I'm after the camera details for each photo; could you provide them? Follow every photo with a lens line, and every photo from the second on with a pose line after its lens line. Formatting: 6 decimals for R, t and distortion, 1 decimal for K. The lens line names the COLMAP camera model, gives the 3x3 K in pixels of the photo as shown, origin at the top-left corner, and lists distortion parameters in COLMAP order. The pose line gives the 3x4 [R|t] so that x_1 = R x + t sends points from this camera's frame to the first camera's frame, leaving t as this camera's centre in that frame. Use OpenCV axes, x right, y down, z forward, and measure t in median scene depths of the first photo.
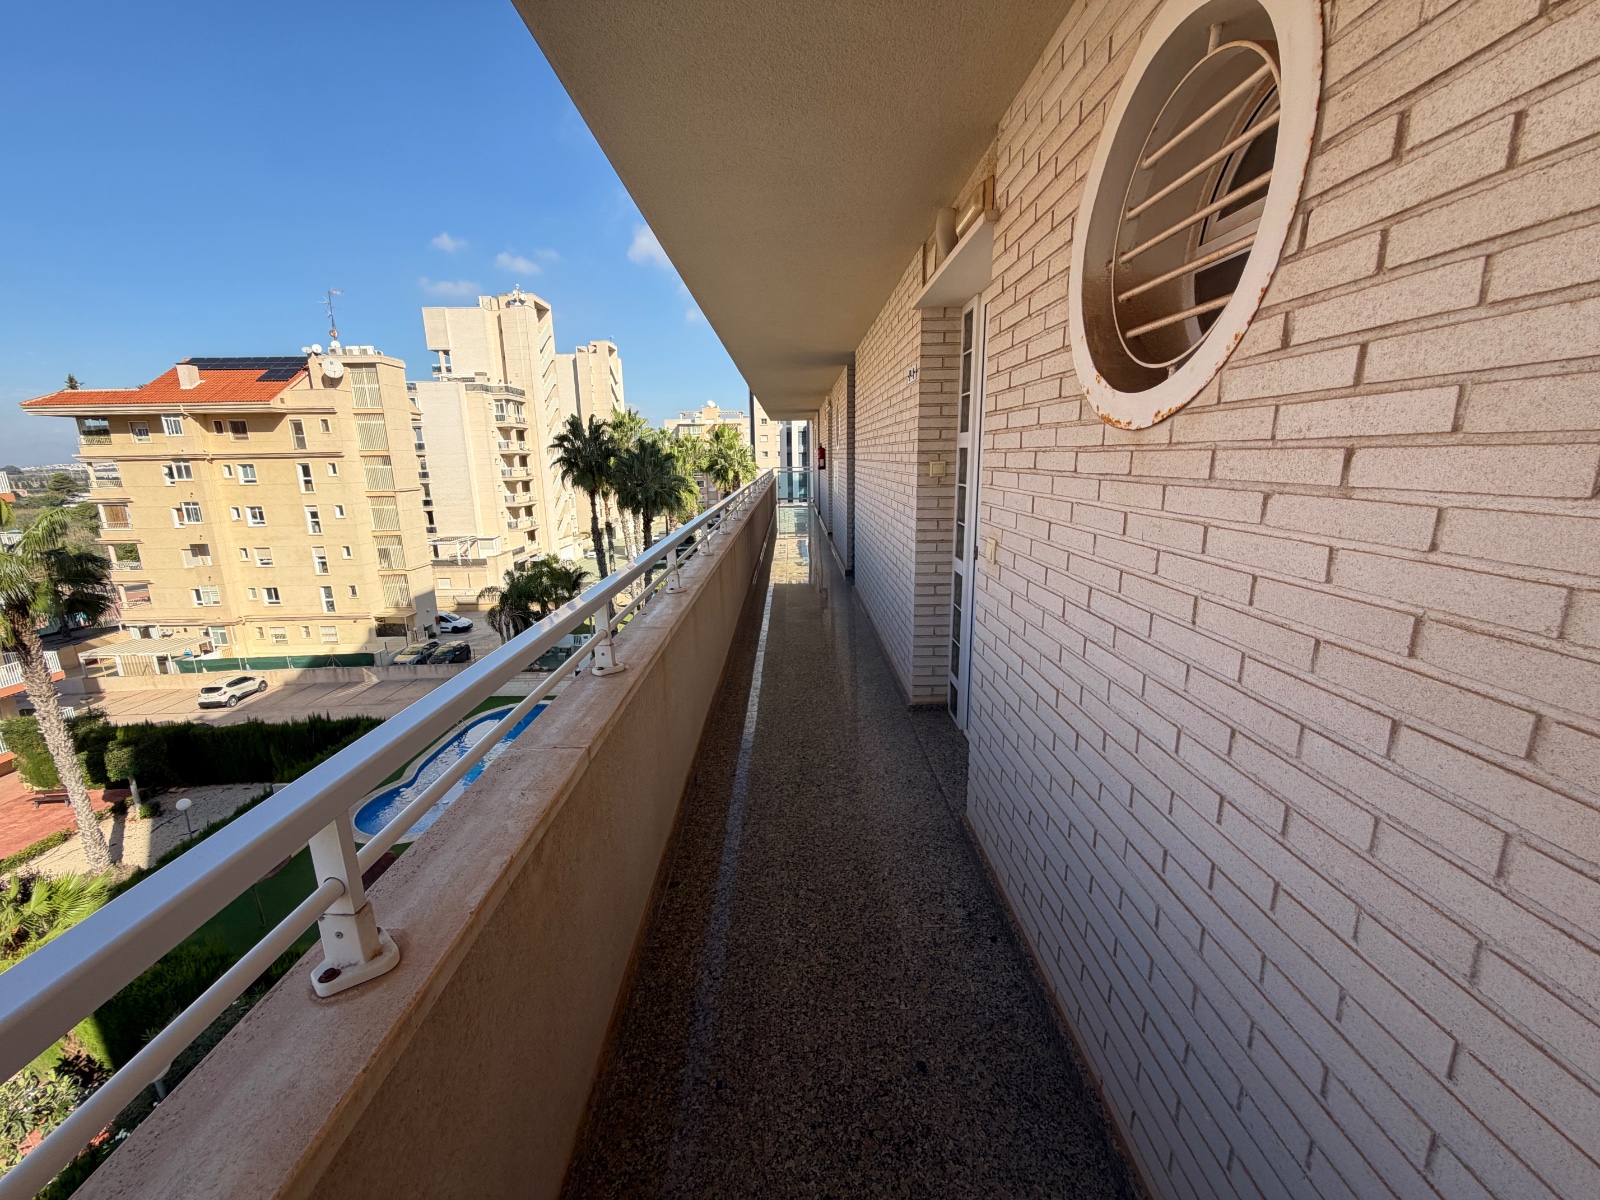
lens RADIAL K [[639.4, 0, 795.7], [0, 639.4, 603.4], [0, 0, 1]] dist [-0.000750, 0.000217]
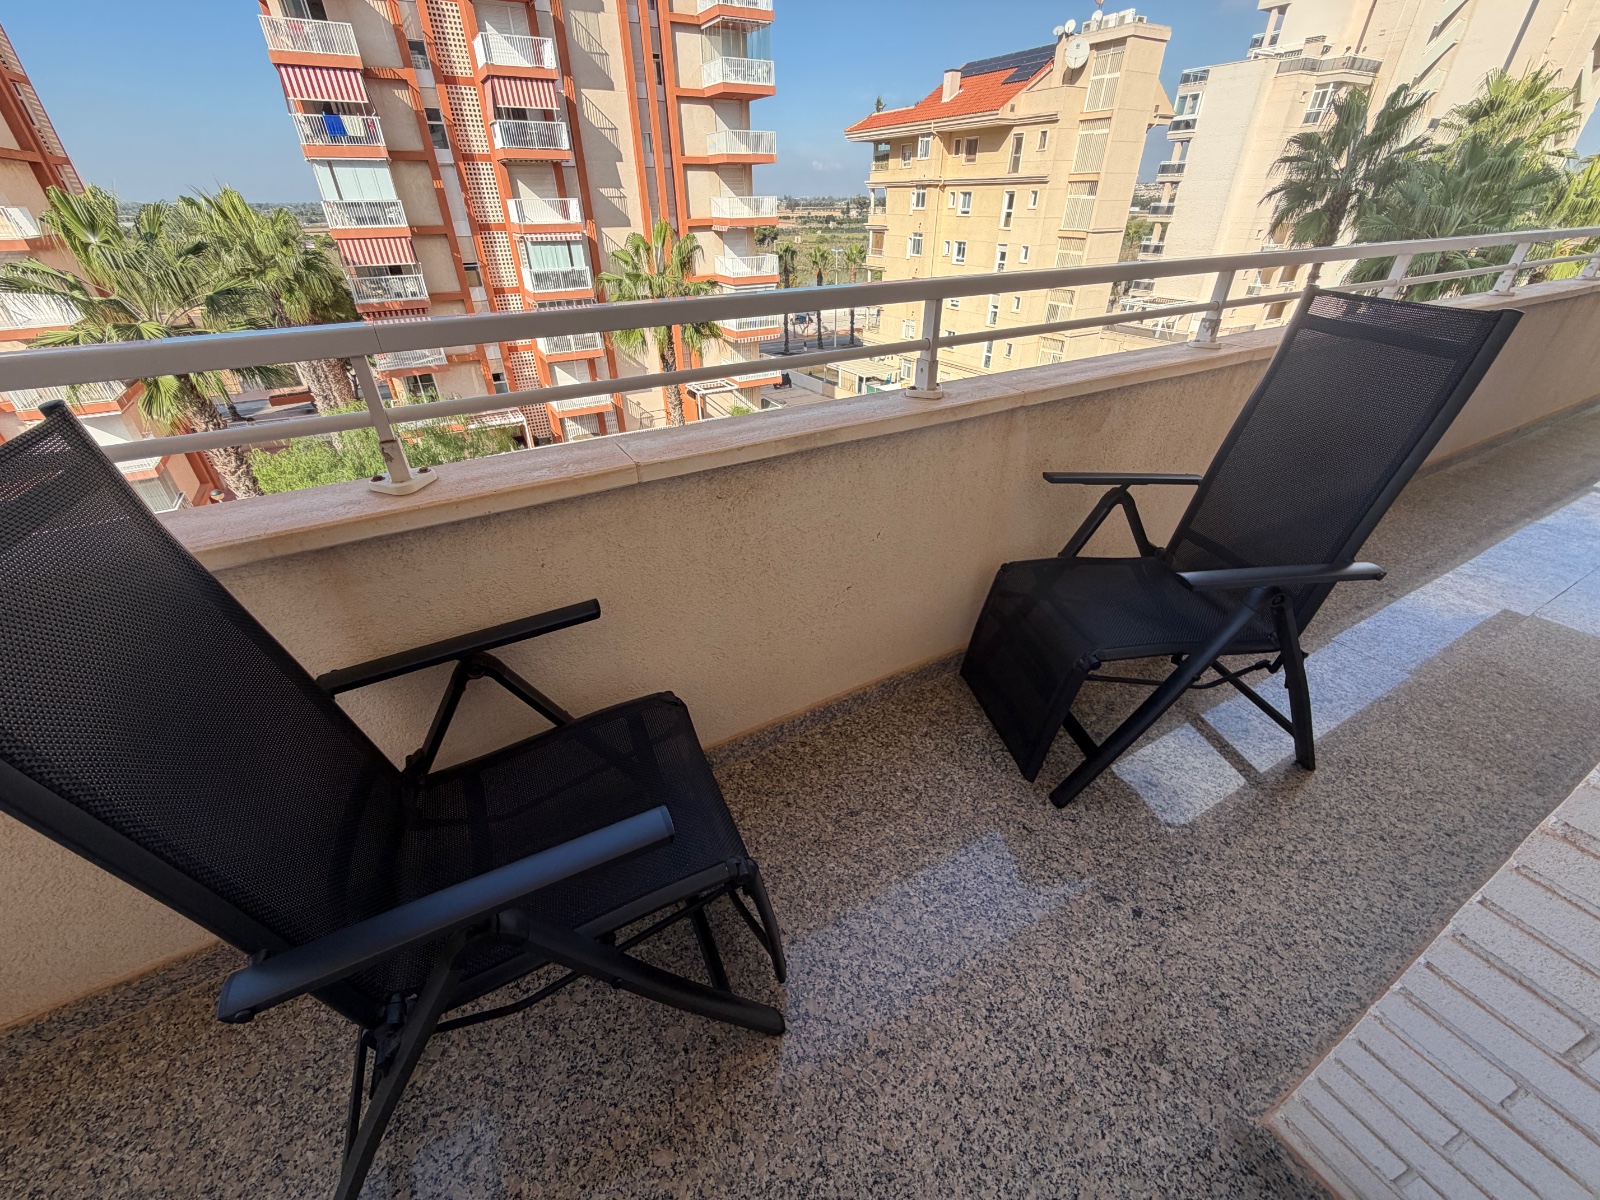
lens RADIAL K [[639.4, 0, 794.5], [0, 639.4, 597.4], [0, 0, 1]] dist [-0.000750, 0.000217]
pose [[0.485944, 0.474834, -0.733751, 0.011025], [-0.197737, 0.877504, 0.436906, -0.050442], [0.851327, -0.067222, 0.520310, 0.234546]]
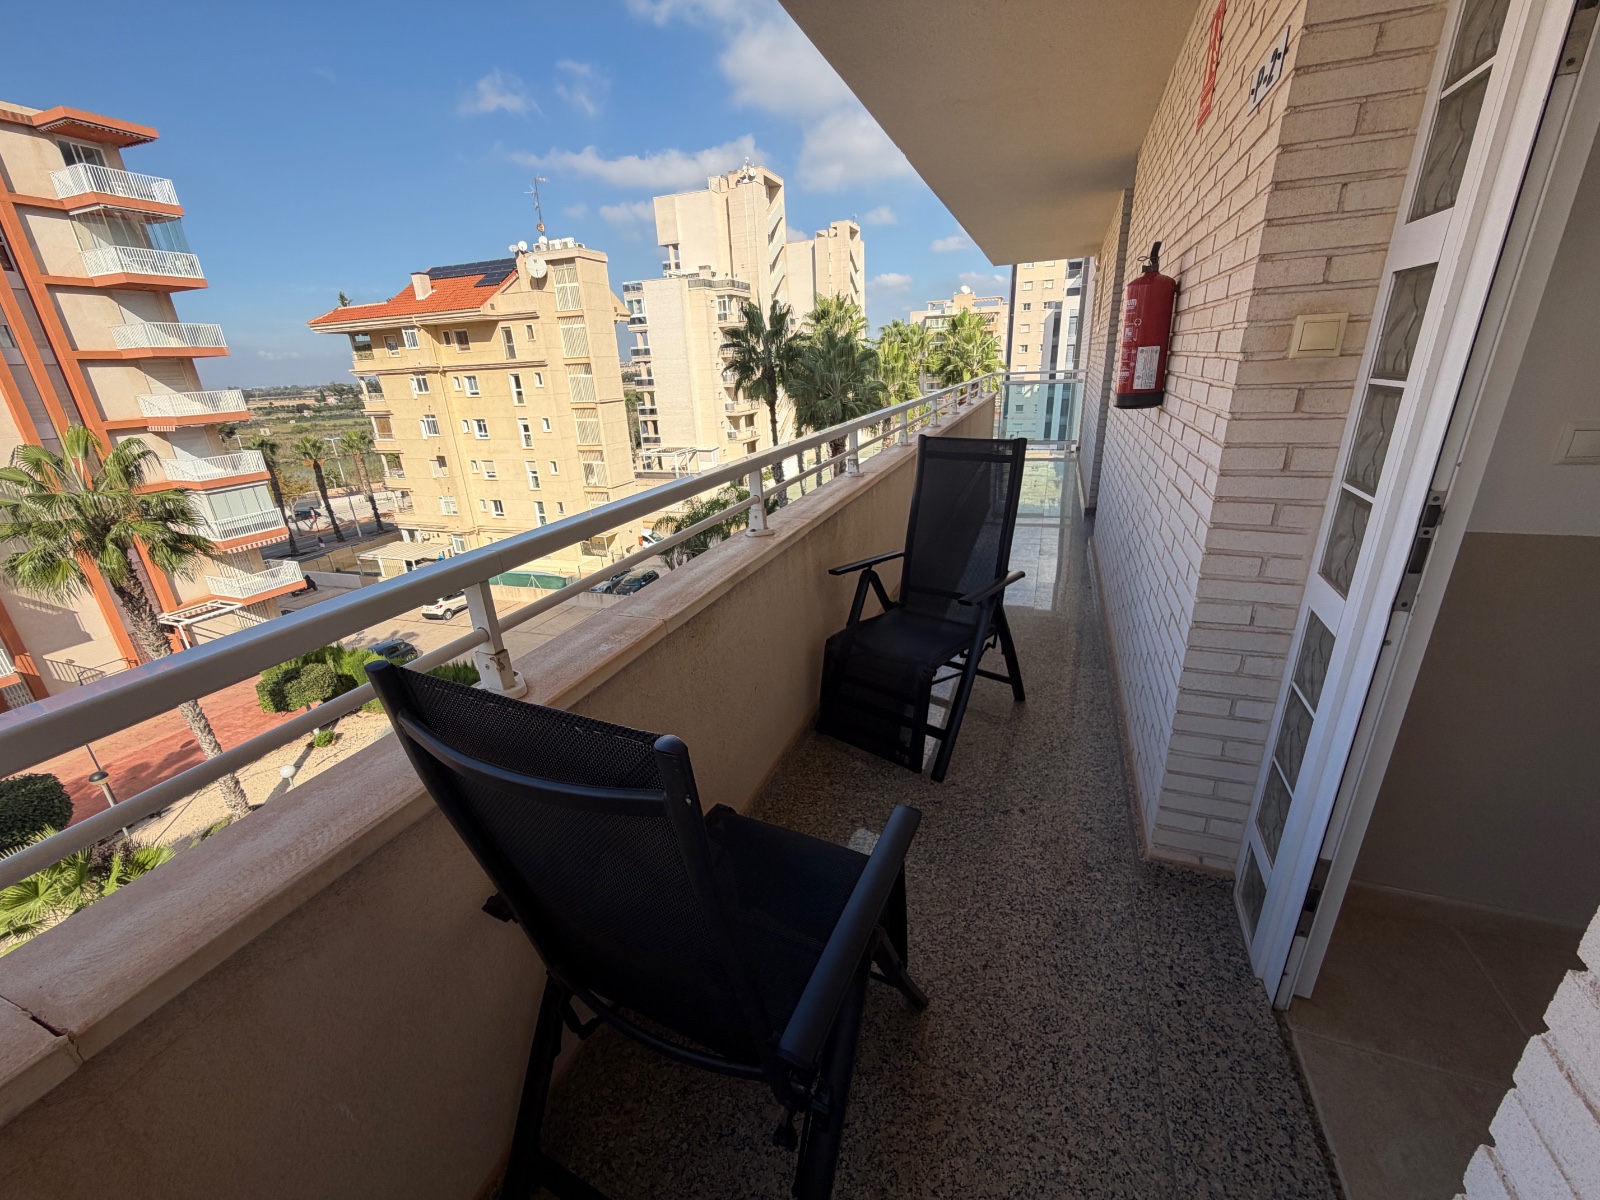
lens RADIAL K [[639.4, 0, 796.3], [0, 639.4, 596.8], [0, 0, 1]] dist [-0.000750, 0.000217]
pose [[0.930383, 0.103124, -0.351786, 0.003752], [-0.054471, 0.987854, 0.145523, -0.048816], [0.362520, -0.116230, 0.924700, 0.216804]]
